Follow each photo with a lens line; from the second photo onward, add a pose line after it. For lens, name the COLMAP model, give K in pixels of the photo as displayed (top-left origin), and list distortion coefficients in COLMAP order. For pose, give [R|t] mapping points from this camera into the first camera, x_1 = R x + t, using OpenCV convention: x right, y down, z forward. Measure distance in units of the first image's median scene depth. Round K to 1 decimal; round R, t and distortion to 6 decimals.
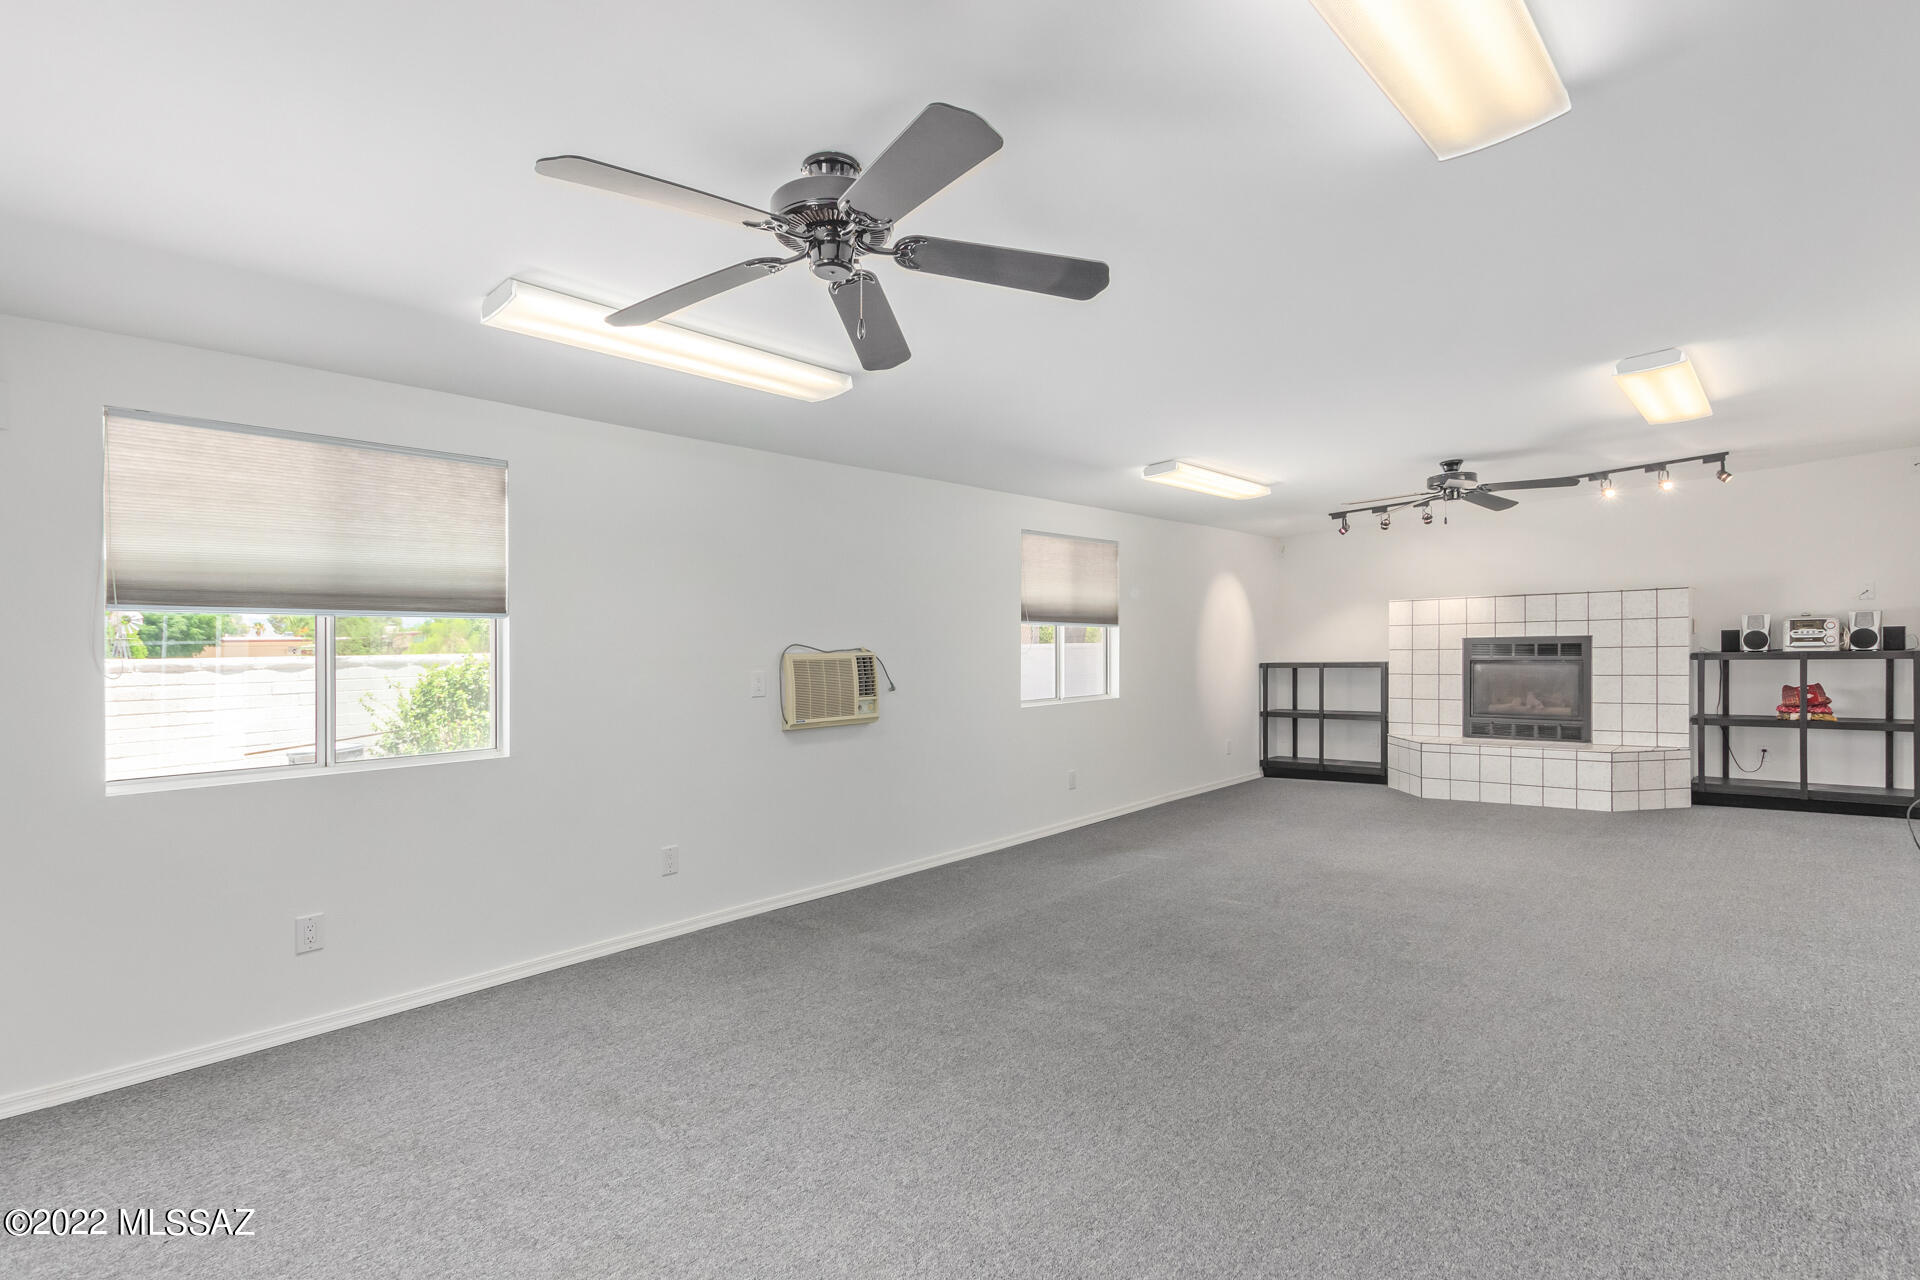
lens RADIAL K [[908.1, 0, 972.0], [0, 908.1, 652.1], [0, 0, 1]] dist [0.003994, 0.000058]
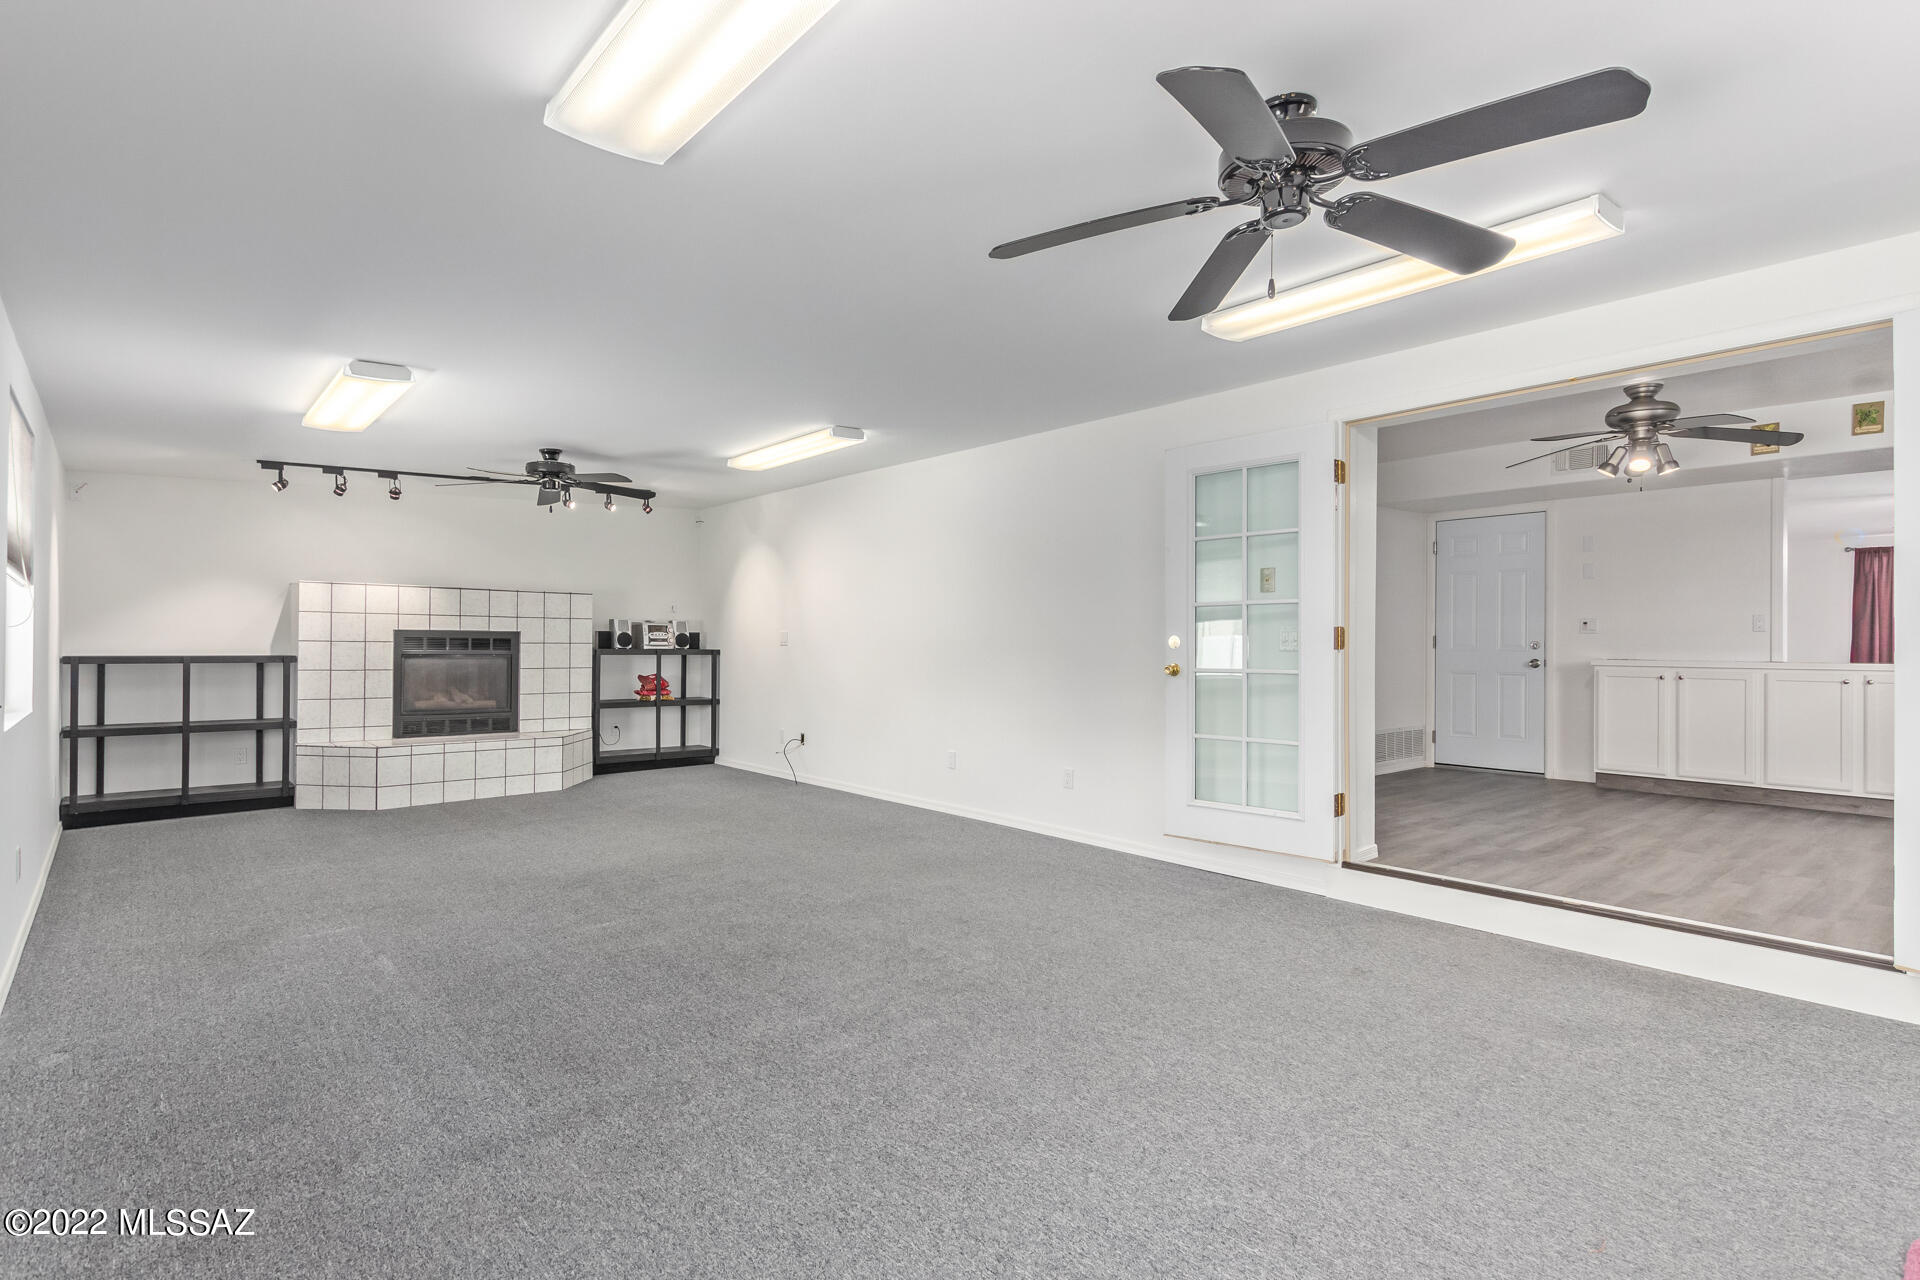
lens RADIAL K [[927.5, 0, 960.0], [0, 927.5, 640.0], [0, 0, 1]] dist [0.012548, 0.000090]
pose [[0.132588, 0.027366, 0.990793, -0.332867], [-0.007498, 0.999618, -0.026606, 0.017014], [-0.991143, -0.003901, 0.132743, 0.338689]]
